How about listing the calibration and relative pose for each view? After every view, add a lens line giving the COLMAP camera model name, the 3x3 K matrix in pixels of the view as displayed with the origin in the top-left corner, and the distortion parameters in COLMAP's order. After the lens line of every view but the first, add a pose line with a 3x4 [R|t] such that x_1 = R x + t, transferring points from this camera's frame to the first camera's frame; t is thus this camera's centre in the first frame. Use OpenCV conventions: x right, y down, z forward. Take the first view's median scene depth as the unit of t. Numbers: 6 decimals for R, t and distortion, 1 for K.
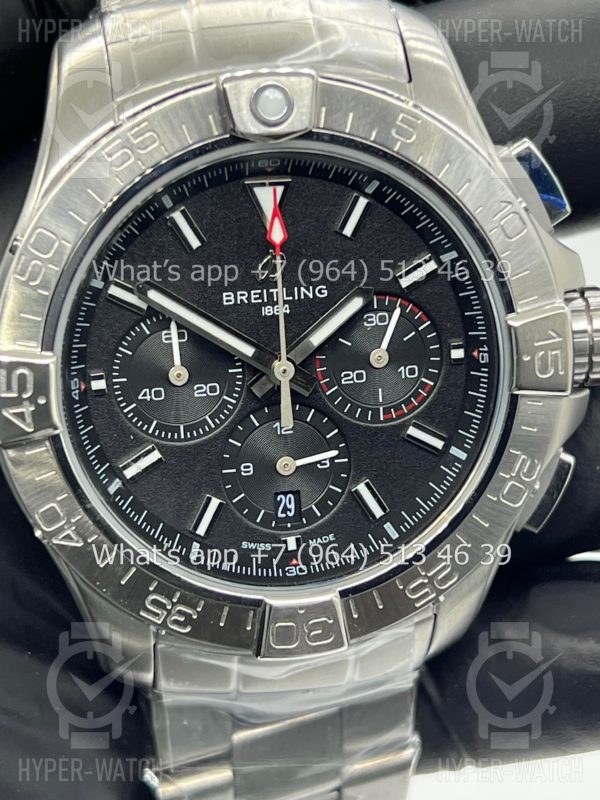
lens RADIAL K [[1824.4, 0, 293.8], [0, 1824.4, 401.9], [0, 0, 1]] dist [0.099858, 0.000000]
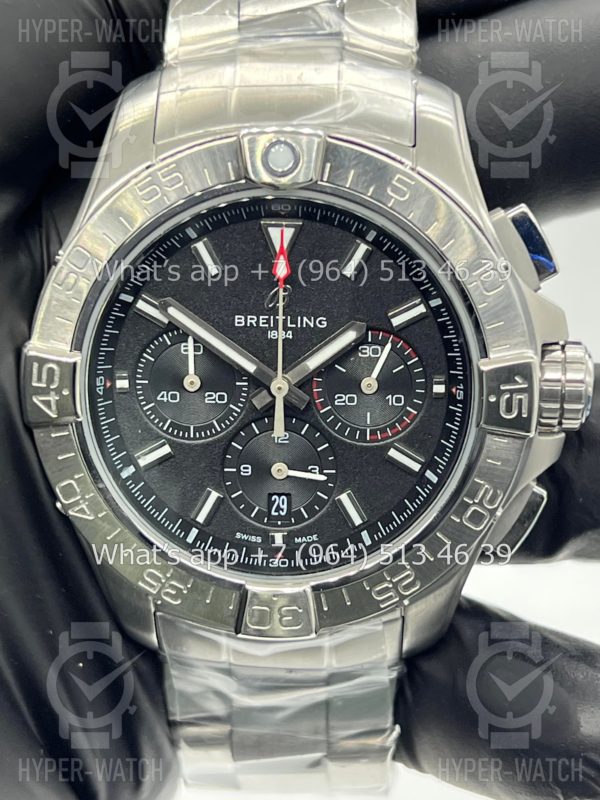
lens RADIAL K [[1824.4, 0, 300.0], [0, 1824.4, 400.5], [0, 0, 1]] dist [0.099858, 0.000000]
pose [[0.979194, 0.102980, -0.174858, 0.206598], [-0.103393, 0.994618, 0.006774, -0.018209], [0.174614, 0.011446, 0.984570, -0.127228]]
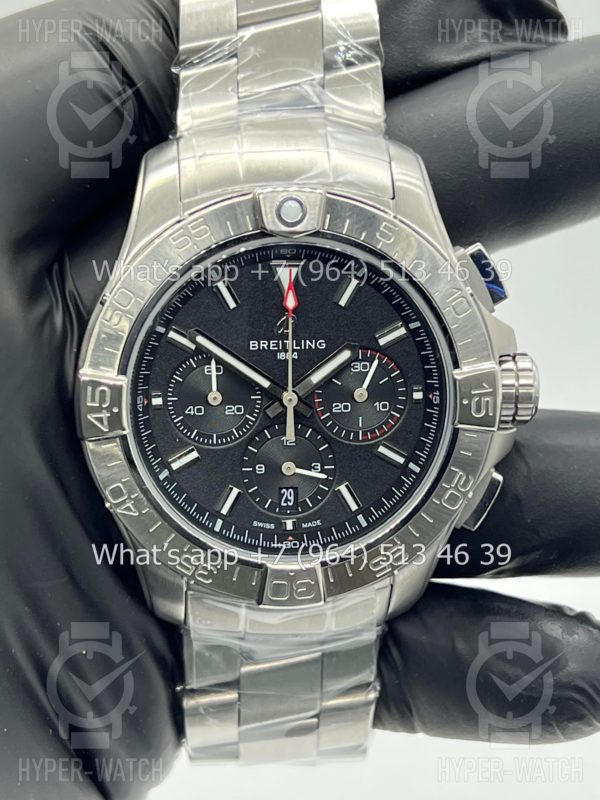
lens RADIAL K [[1824.4, 0, 307.1], [0, 1824.4, 398.6], [0, 0, 1]] dist [0.099858, 0.000000]
pose [[0.996984, 0.063801, -0.044180, 0.068256], [-0.064520, 0.997803, -0.015045, 0.002157], [0.043123, 0.017850, 0.998910, -0.385771]]
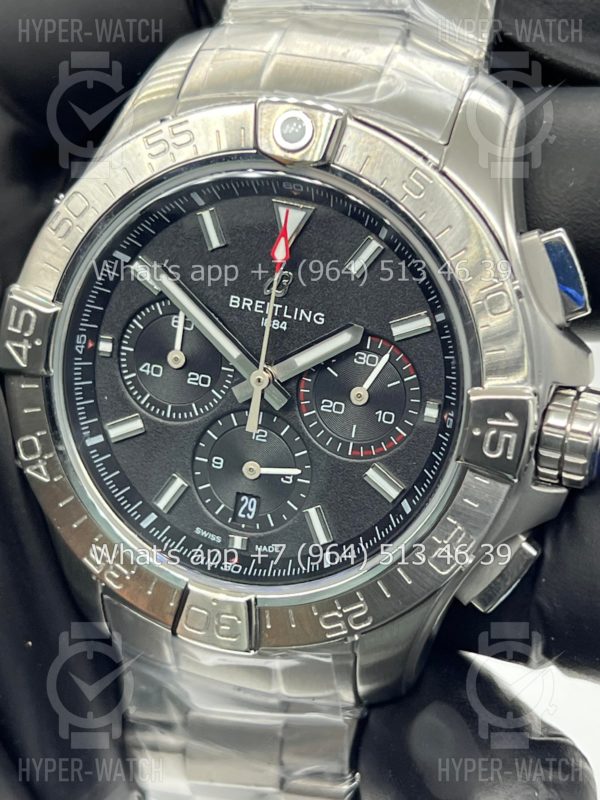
lens RADIAL K [[1824.4, 0, 305.1], [0, 1824.4, 399.7], [0, 0, 1]] dist [0.099858, 0.000000]
pose [[0.890270, 0.269557, -0.367095, 0.406313], [-0.285282, 0.958370, 0.011870, -0.025852], [0.355012, 0.094158, 0.930108, 0.022995]]
